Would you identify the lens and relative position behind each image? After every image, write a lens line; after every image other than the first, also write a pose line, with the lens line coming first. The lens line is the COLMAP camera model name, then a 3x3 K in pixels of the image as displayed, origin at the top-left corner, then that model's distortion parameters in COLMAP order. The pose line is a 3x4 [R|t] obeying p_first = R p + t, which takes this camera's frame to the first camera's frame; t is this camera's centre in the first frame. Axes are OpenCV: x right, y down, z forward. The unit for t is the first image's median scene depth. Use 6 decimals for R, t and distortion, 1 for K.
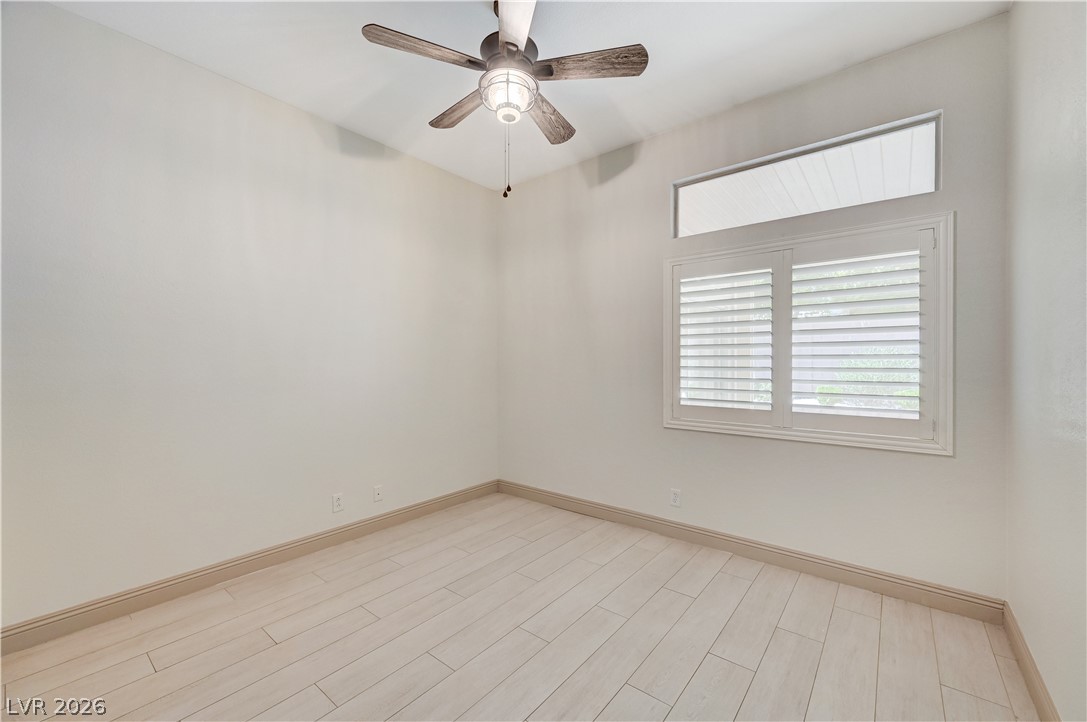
lens RADIAL K [[435.4, 0, 546.5], [0, 435.4, 368.9], [0, 0, 1]] dist [0.001659, 0.000238]
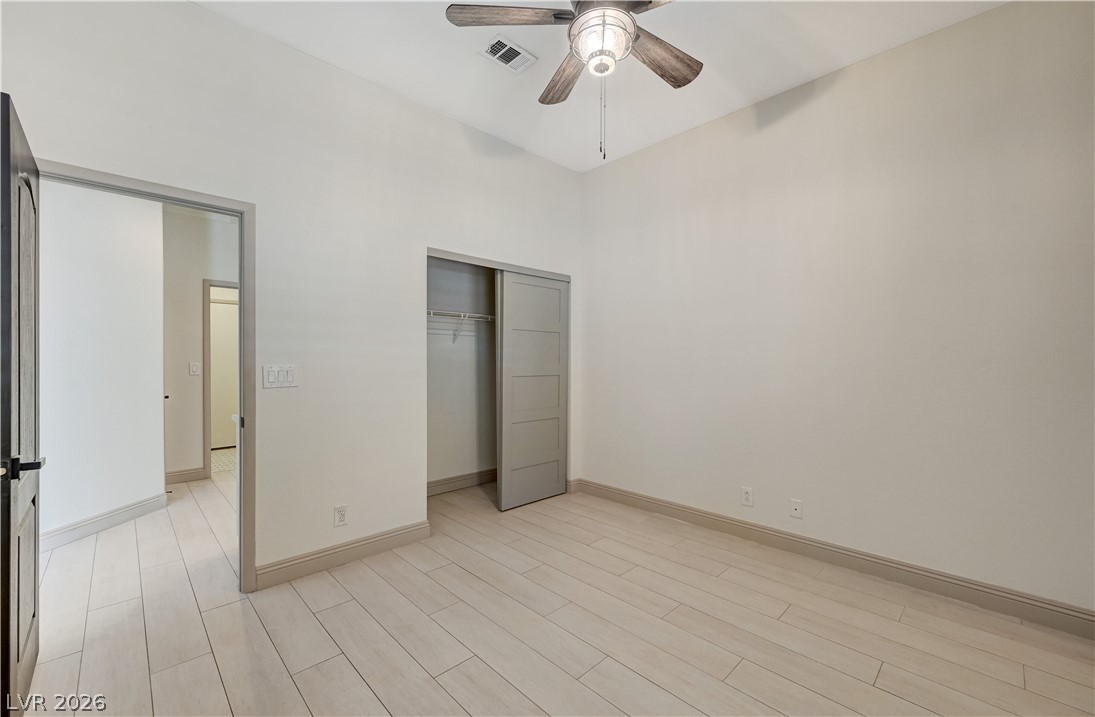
lens RADIAL K [[445.4, 0, 547.5], [0, 445.4, 358.5], [0, 0, 1]] dist [-0.000887, -0.000061]
pose [[-0.126372, 0.001117, -0.991982, 0.638678], [-0.019145, 0.999810, 0.003565, 0.004328], [0.991798, 0.019442, -0.126327, 0.766131]]
